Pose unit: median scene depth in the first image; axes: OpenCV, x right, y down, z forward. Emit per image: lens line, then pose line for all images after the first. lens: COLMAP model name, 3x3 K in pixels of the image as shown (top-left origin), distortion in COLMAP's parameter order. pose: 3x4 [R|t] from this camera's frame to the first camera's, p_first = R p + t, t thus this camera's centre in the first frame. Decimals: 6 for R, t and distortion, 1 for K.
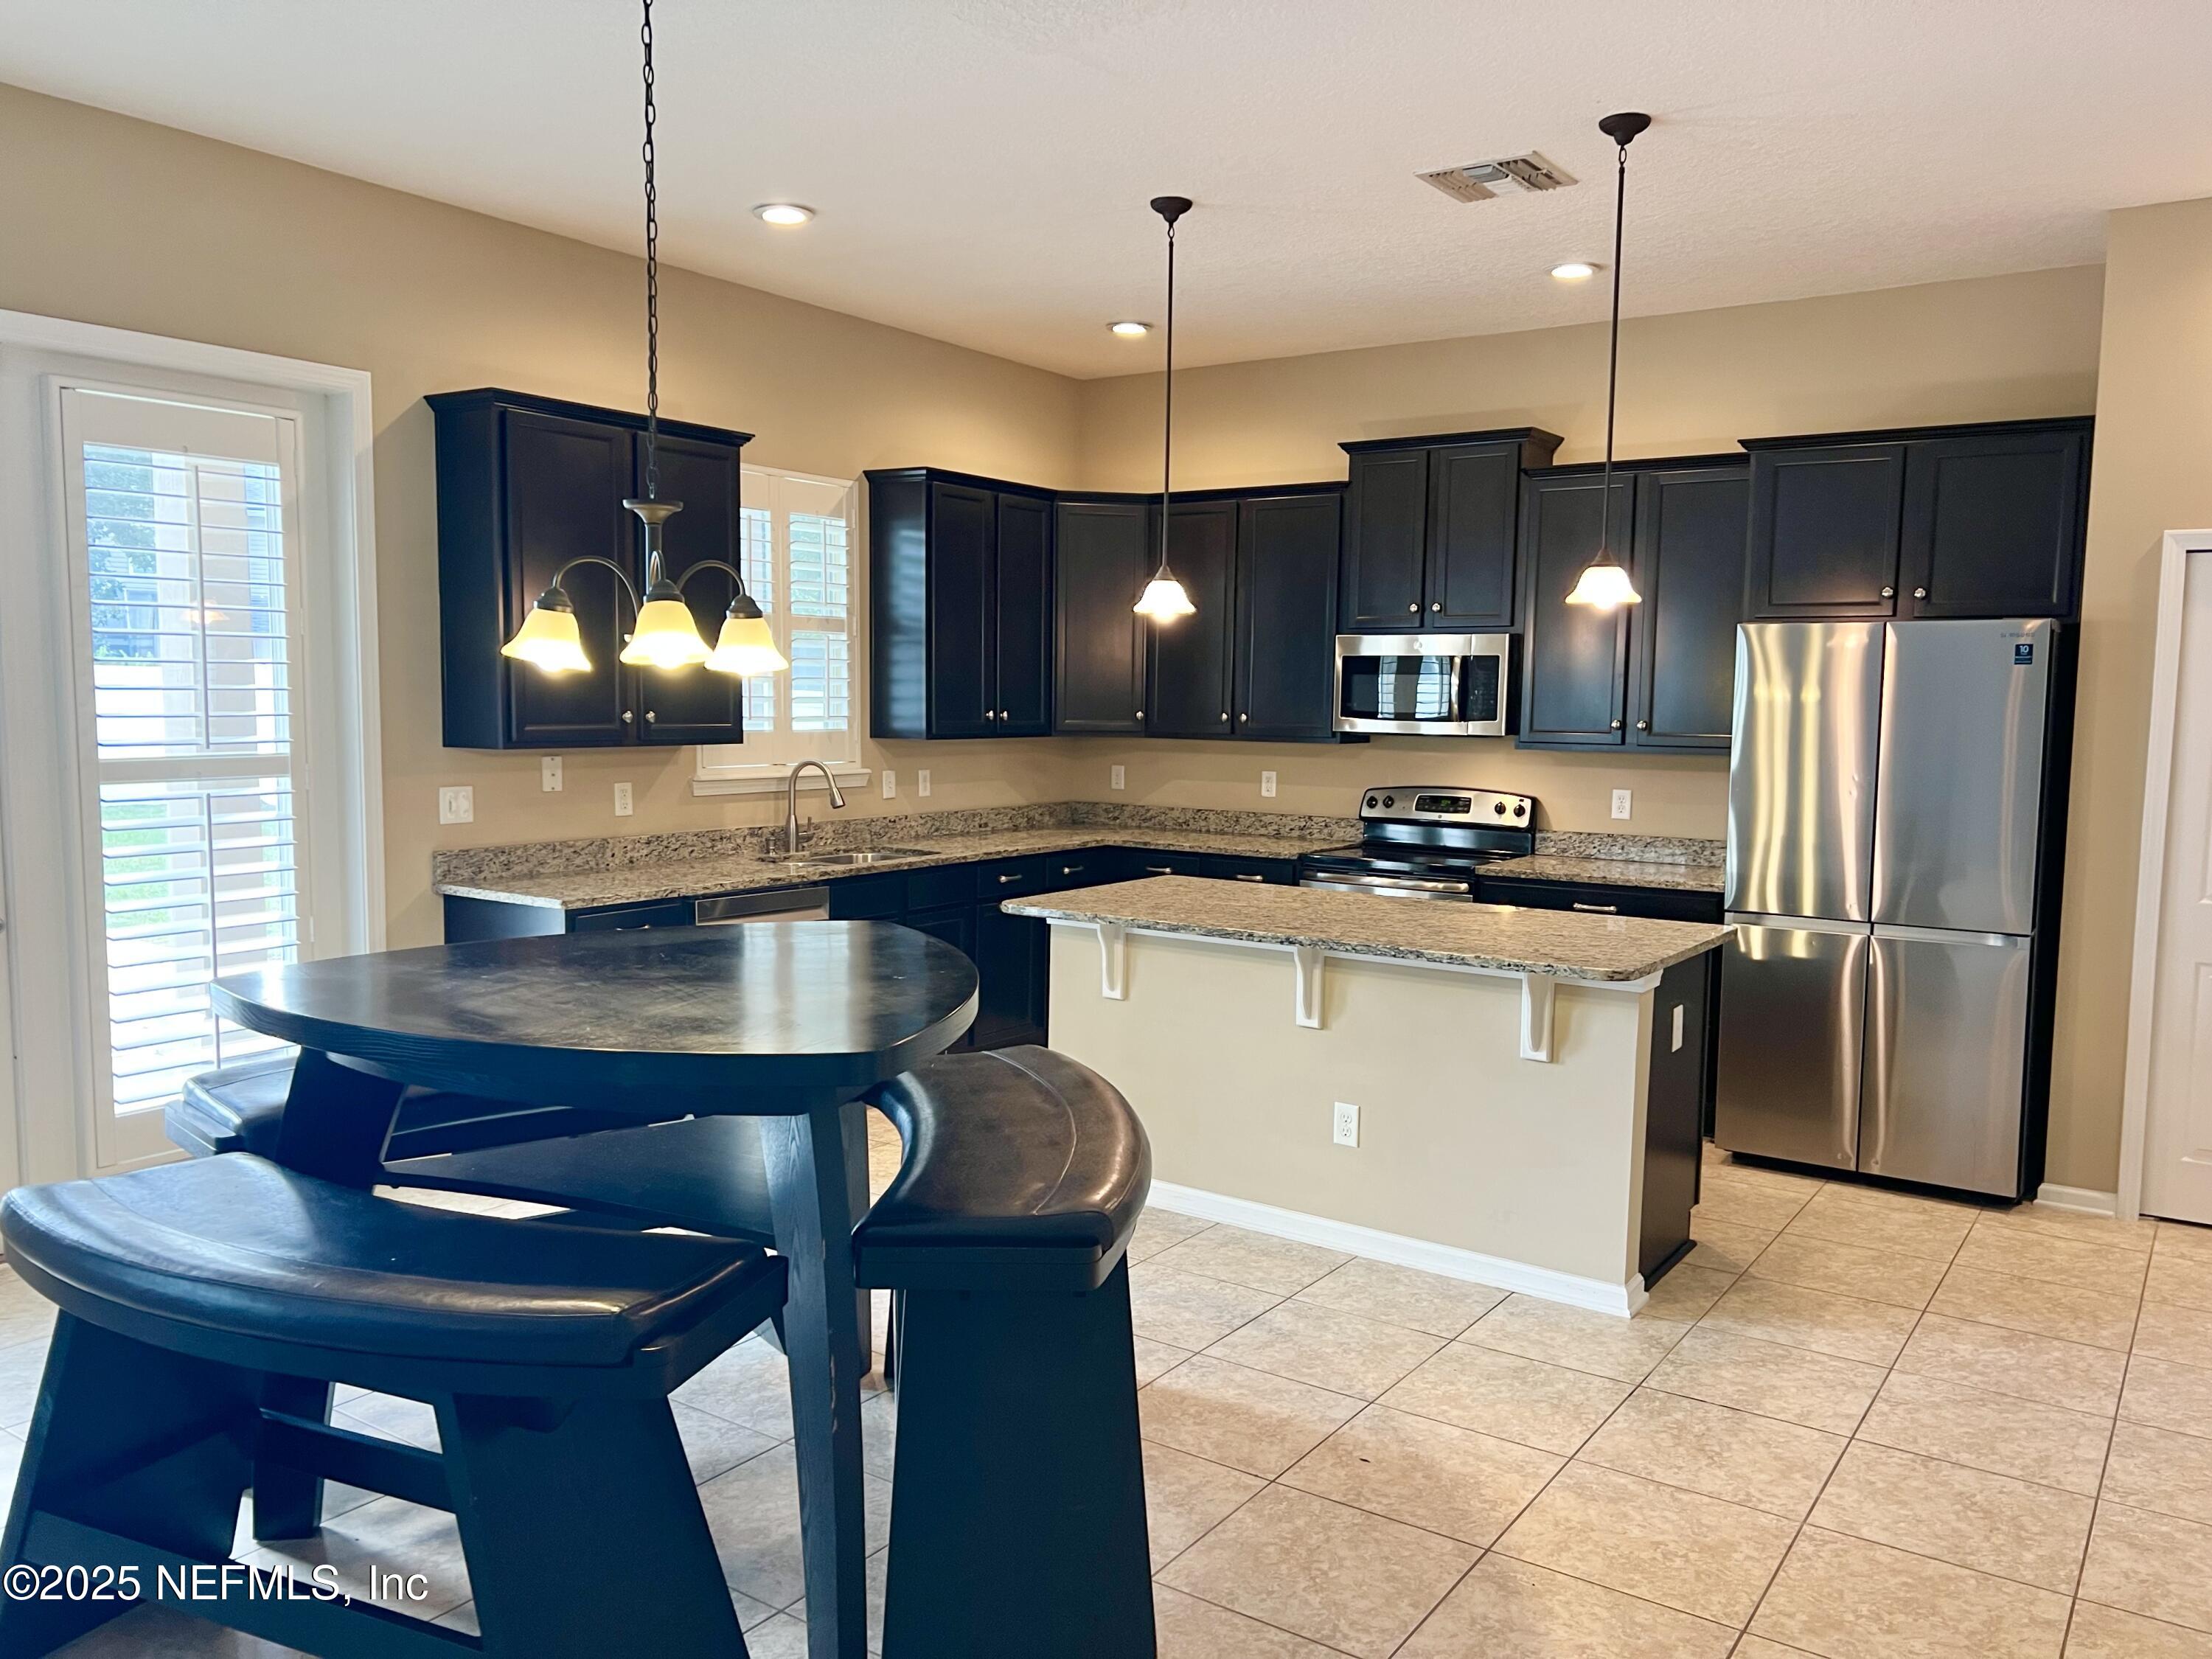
lens RADIAL K [[1655.9, 0, 1097.0], [0, 1655.9, 845.8], [0, 0, 1]] dist [0.049149, -0.069911]
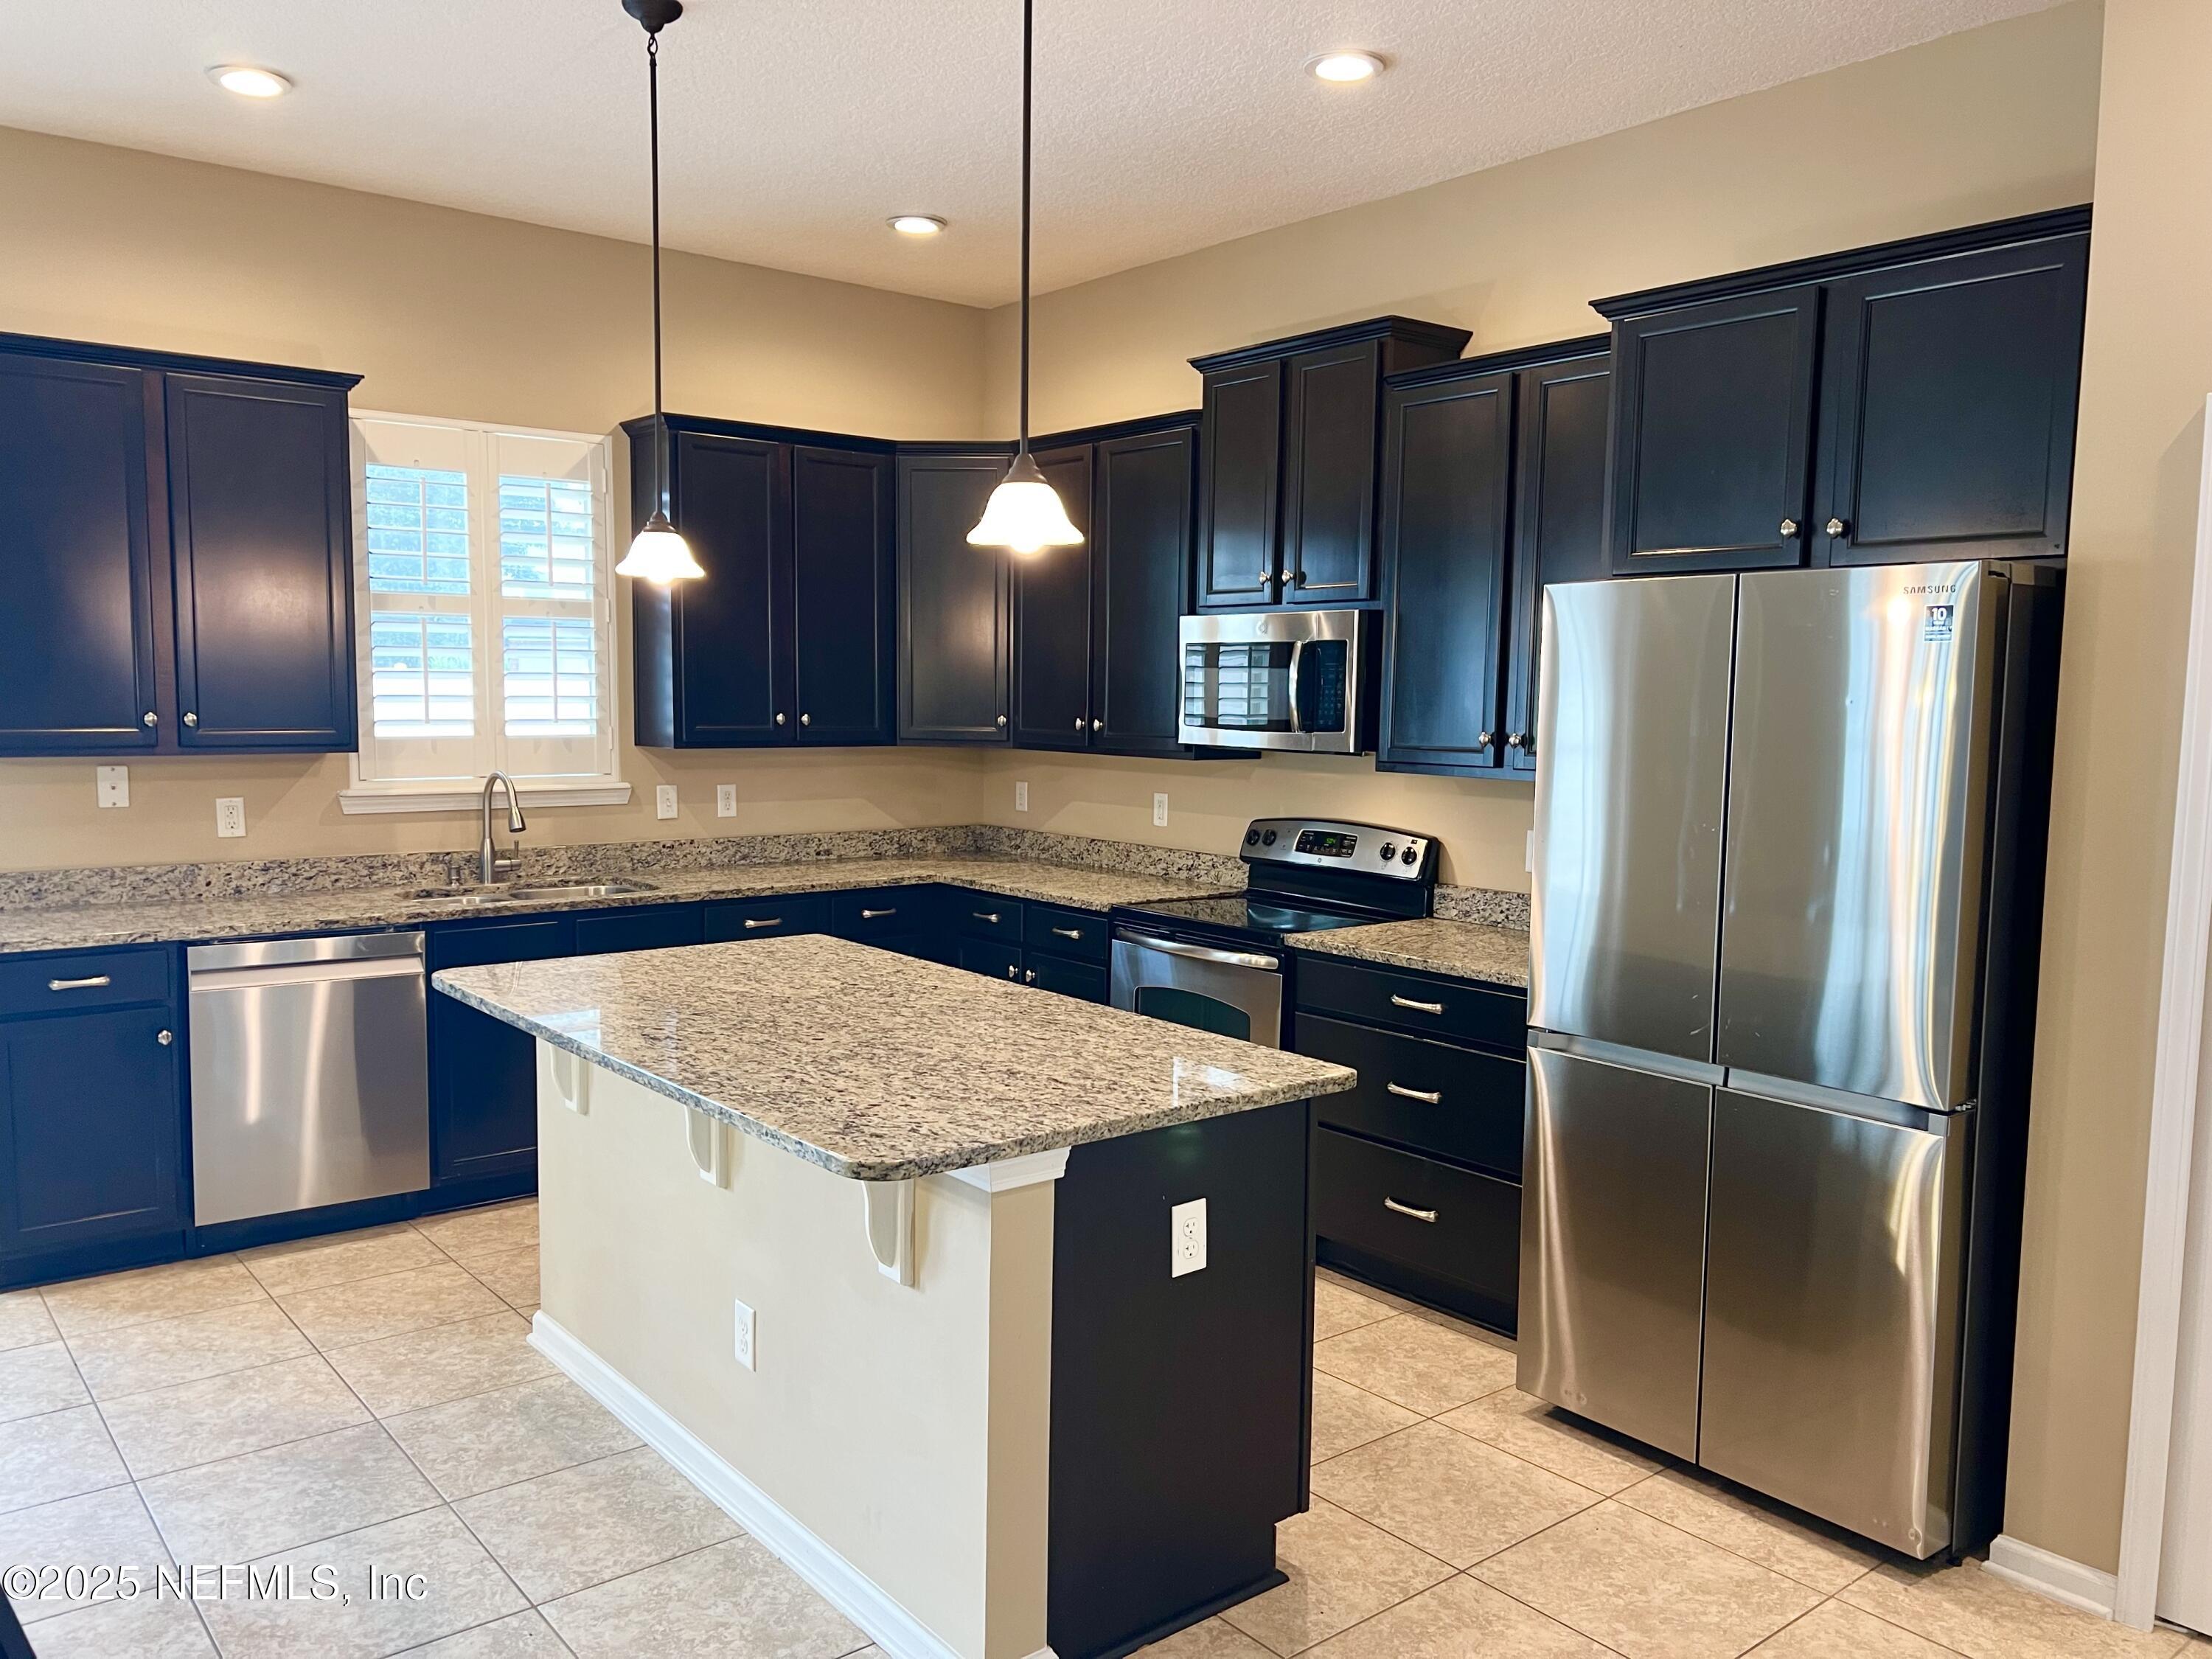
lens RADIAL K [[1655.9, 0, 1097.0], [0, 1655.9, 845.8], [0, 0, 1]] dist [0.049149, -0.069911]
pose [[0.959424, 0.026061, -0.280759, 0.337454], [-0.026464, 0.999647, 0.002358, -0.024519], [0.280722, 0.005168, 0.959775, 0.282812]]
